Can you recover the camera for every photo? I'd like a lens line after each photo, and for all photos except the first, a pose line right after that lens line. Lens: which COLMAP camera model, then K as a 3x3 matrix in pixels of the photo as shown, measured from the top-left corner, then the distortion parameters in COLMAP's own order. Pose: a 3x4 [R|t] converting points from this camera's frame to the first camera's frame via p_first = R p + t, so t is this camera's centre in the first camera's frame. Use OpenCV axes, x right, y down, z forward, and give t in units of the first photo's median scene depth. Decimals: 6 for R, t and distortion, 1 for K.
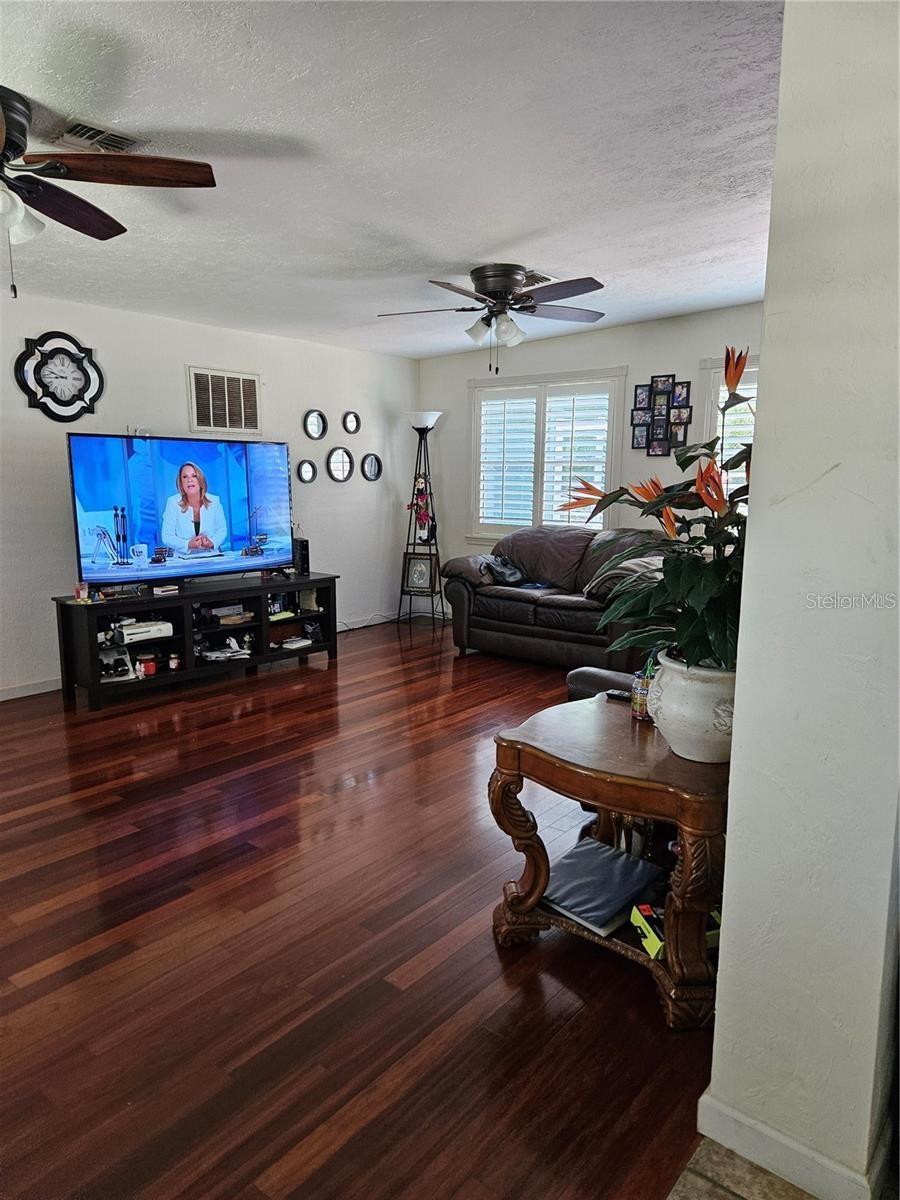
lens RADIAL K [[790.5, 0, 450.0], [0, 790.5, 600.0], [0, 0, 1]] dist [0.003327, -0.000075]
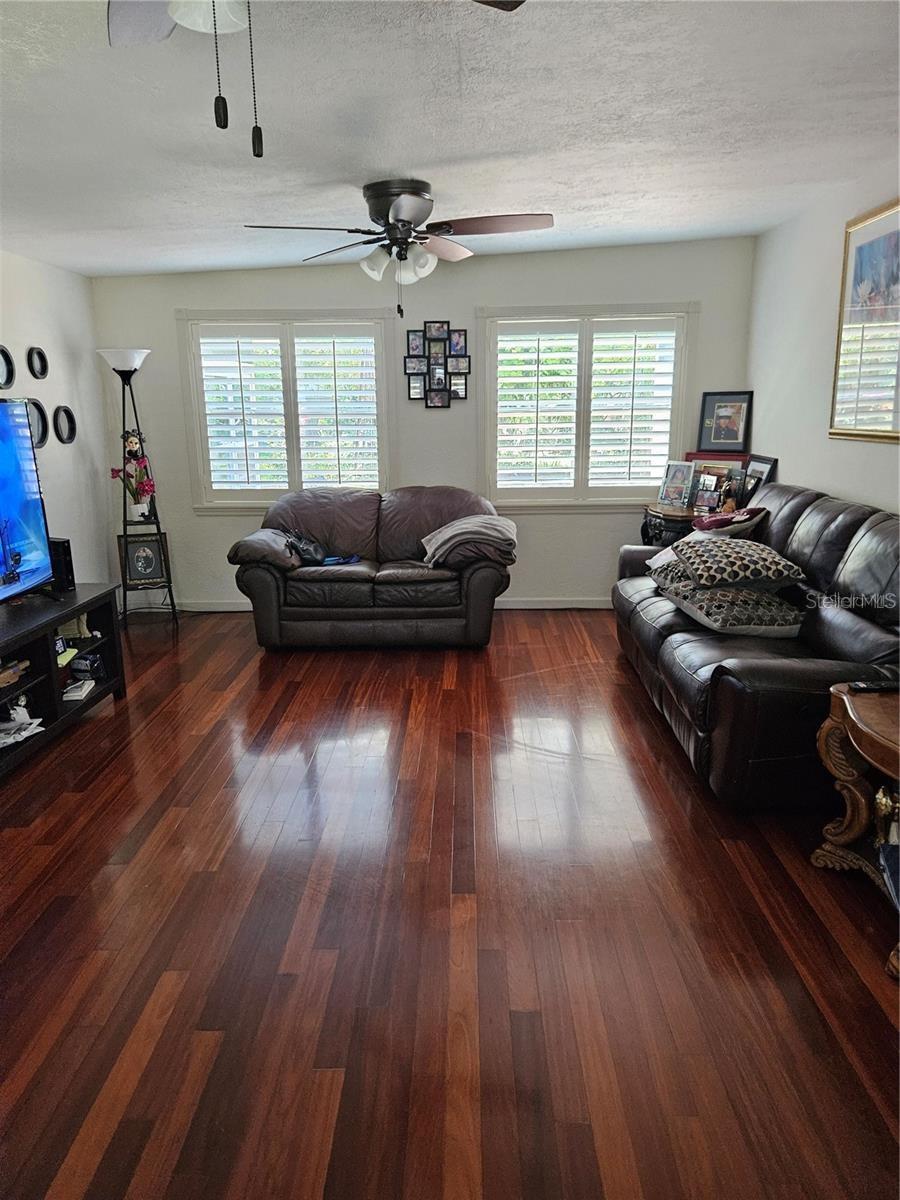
lens RADIAL K [[763.6, 0, 450.0], [0, 763.6, 600.0], [0, 0, 1]] dist [-0.003380, -0.000502]
pose [[0.782873, -0.164282, 0.600101, -0.315166], [0.107668, 0.985731, 0.129392, -0.071511], [-0.612795, -0.036686, 0.789390, 0.256797]]
